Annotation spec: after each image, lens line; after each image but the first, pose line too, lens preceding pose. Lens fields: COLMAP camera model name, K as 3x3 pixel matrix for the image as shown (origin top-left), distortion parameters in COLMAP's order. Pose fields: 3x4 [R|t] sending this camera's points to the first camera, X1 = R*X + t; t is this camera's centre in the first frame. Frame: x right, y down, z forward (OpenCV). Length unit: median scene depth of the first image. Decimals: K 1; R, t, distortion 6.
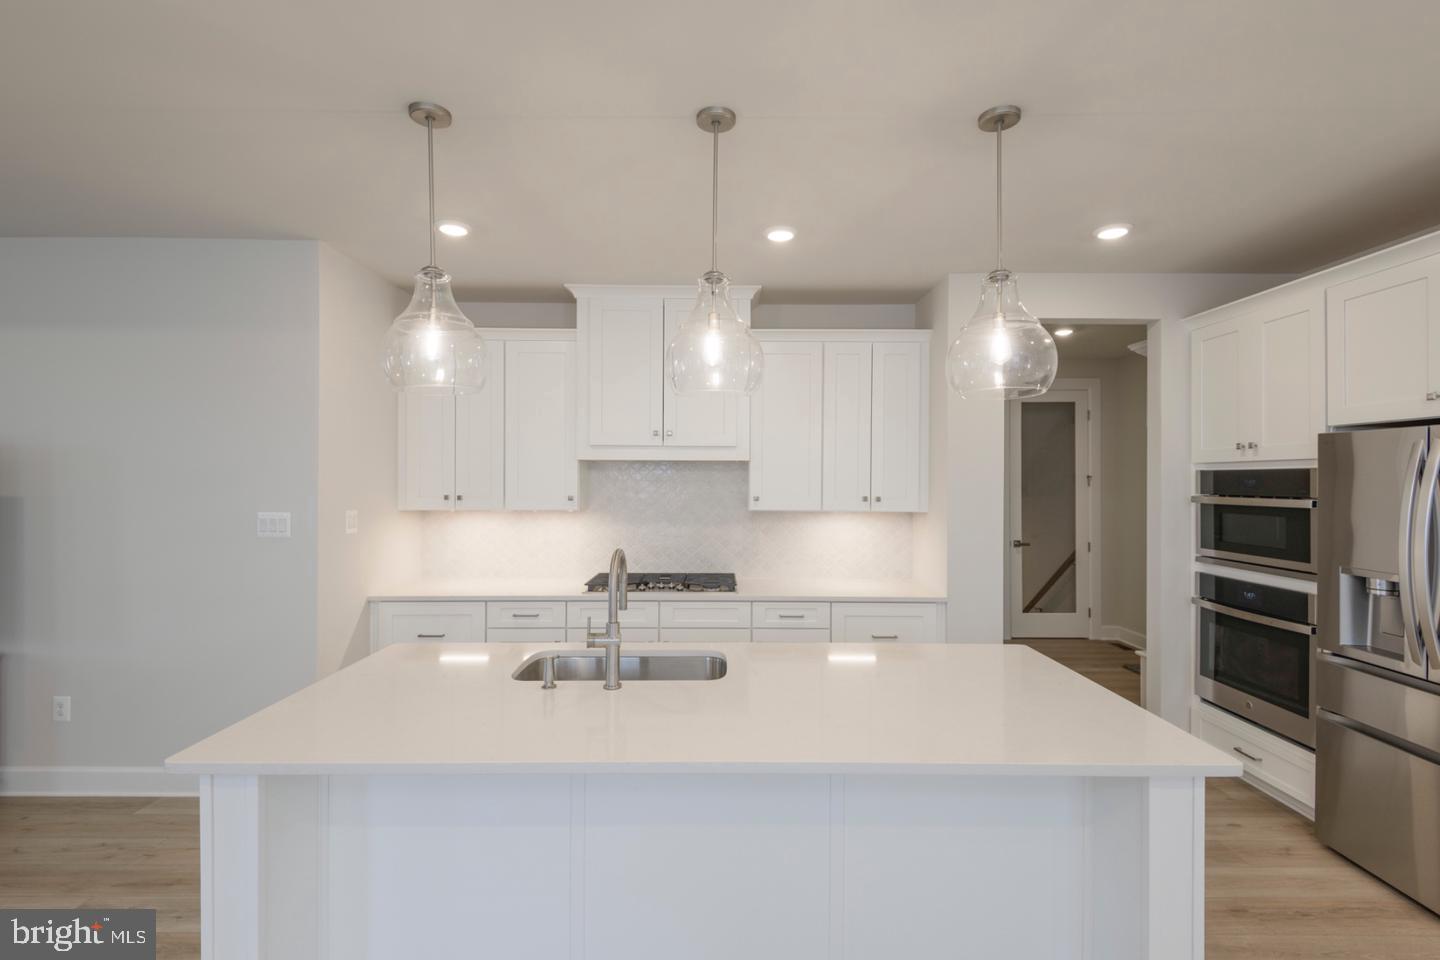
lens RADIAL K [[653.9, 0, 720.0], [0, 653.9, 480.0], [0, 0, 1]] dist [0.016546, -0.004997]
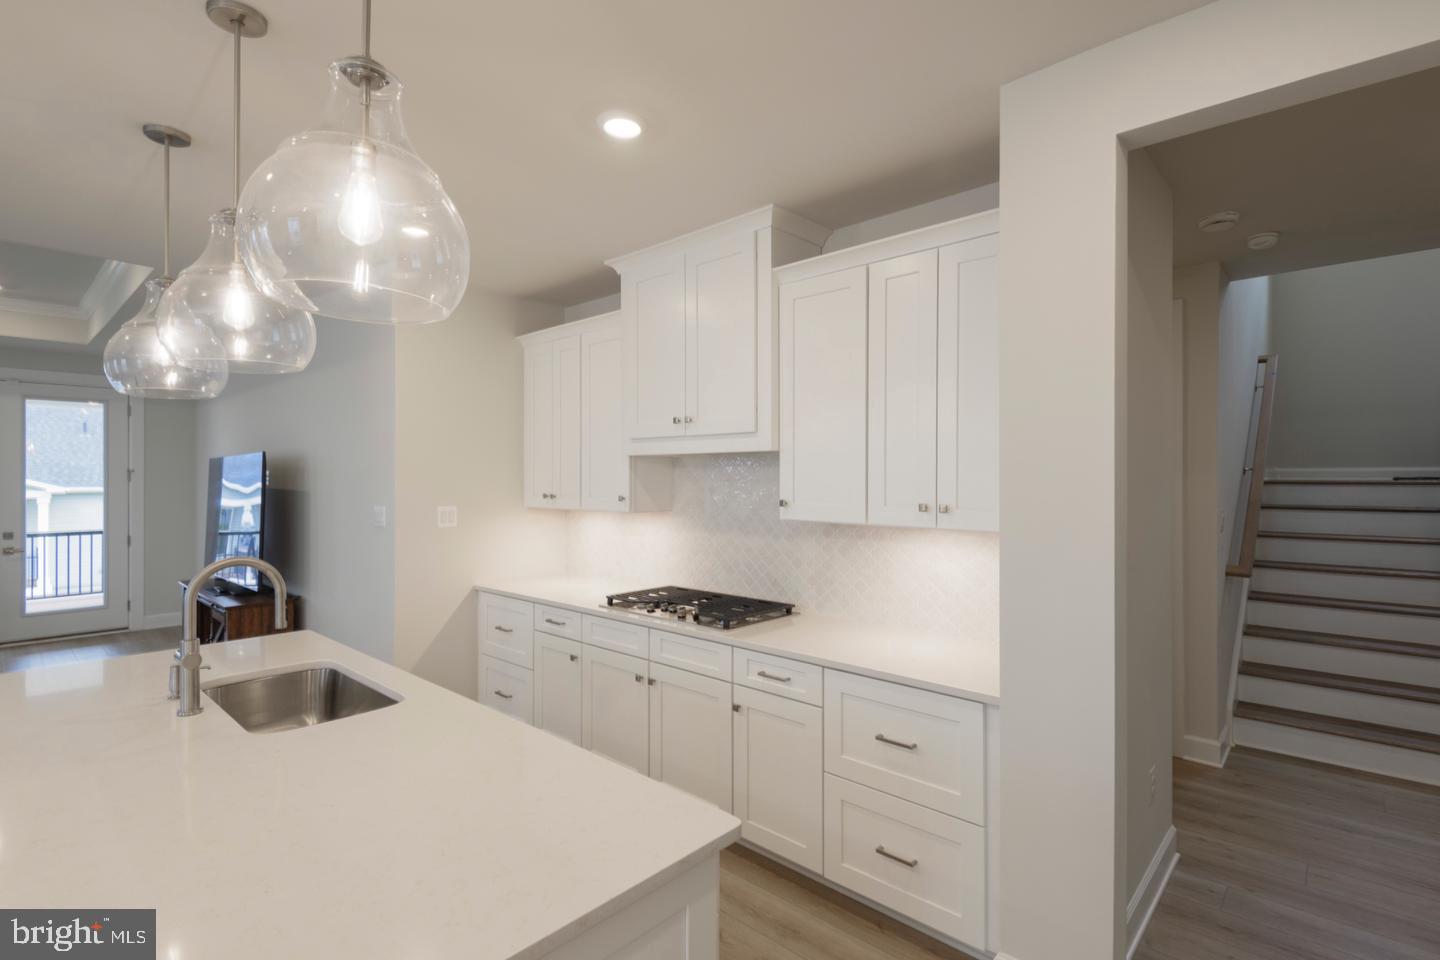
lens RADIAL K [[680.6, 0, 742.1], [0, 680.6, 481.4], [0, 0, 1]] dist [0.034043, -0.022022]
pose [[0.743883, -0.000949, -0.668309, 0.569637], [0.001476, 0.999999, 0.000223, 0.004395], [0.668308, -0.001152, 0.743884, 0.456113]]
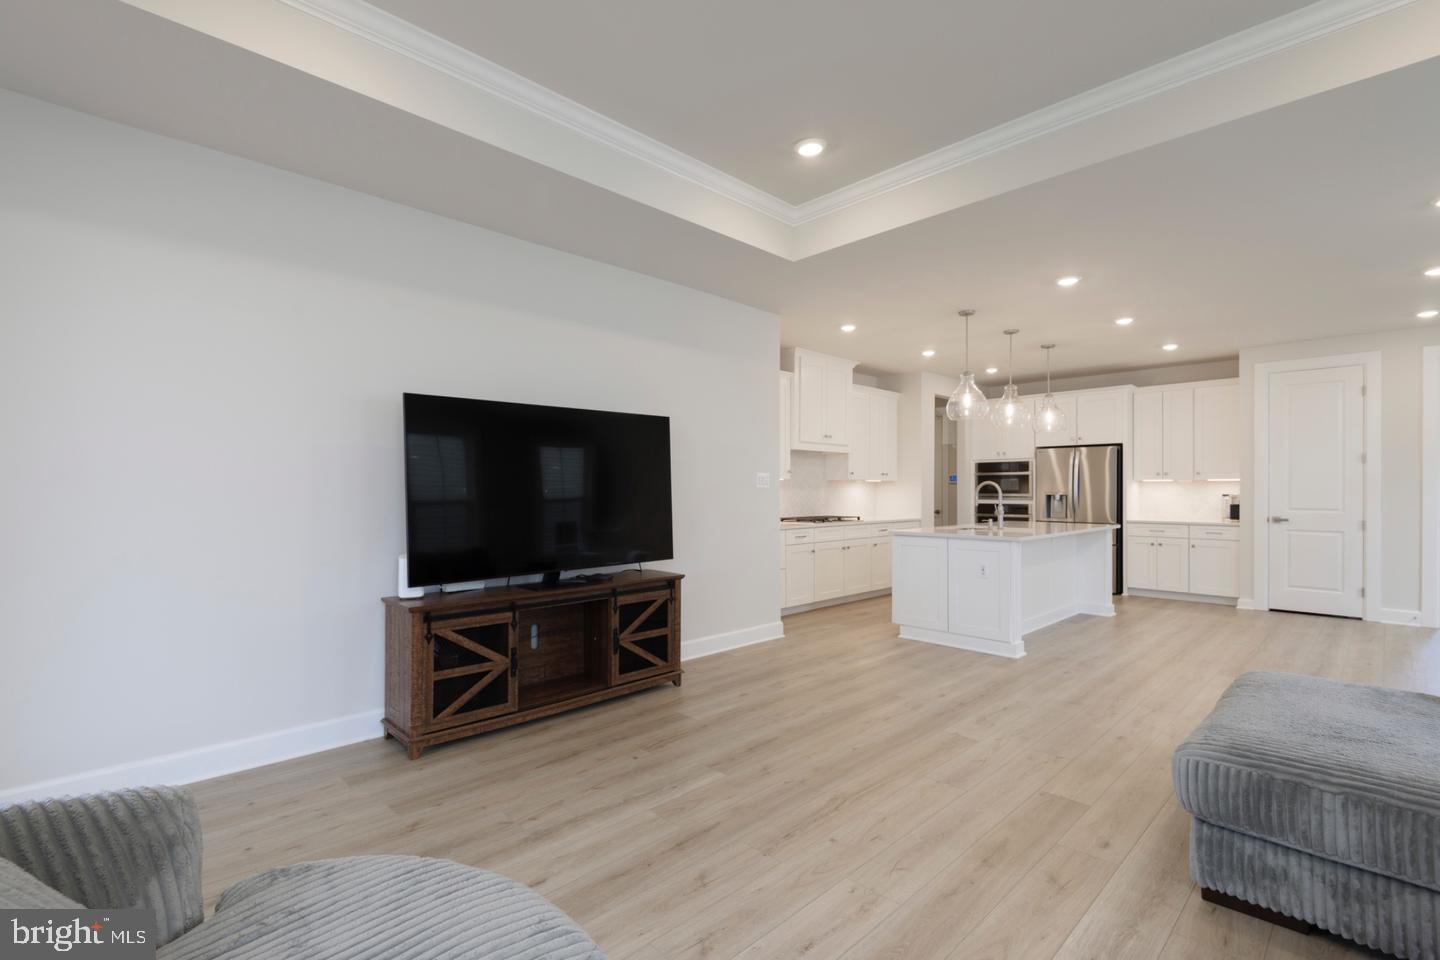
lens RADIAL K [[672.7, 0, 695.0], [0, 672.7, 484.1], [0, 0, 1]] dist [-0.002516, -0.001146]
pose [[0.725582, 0.001535, 0.688134, -1.772117], [0.004005, 0.999971, -0.006453, 0.077470], [-0.688124, 0.007438, 0.725555, -0.112711]]
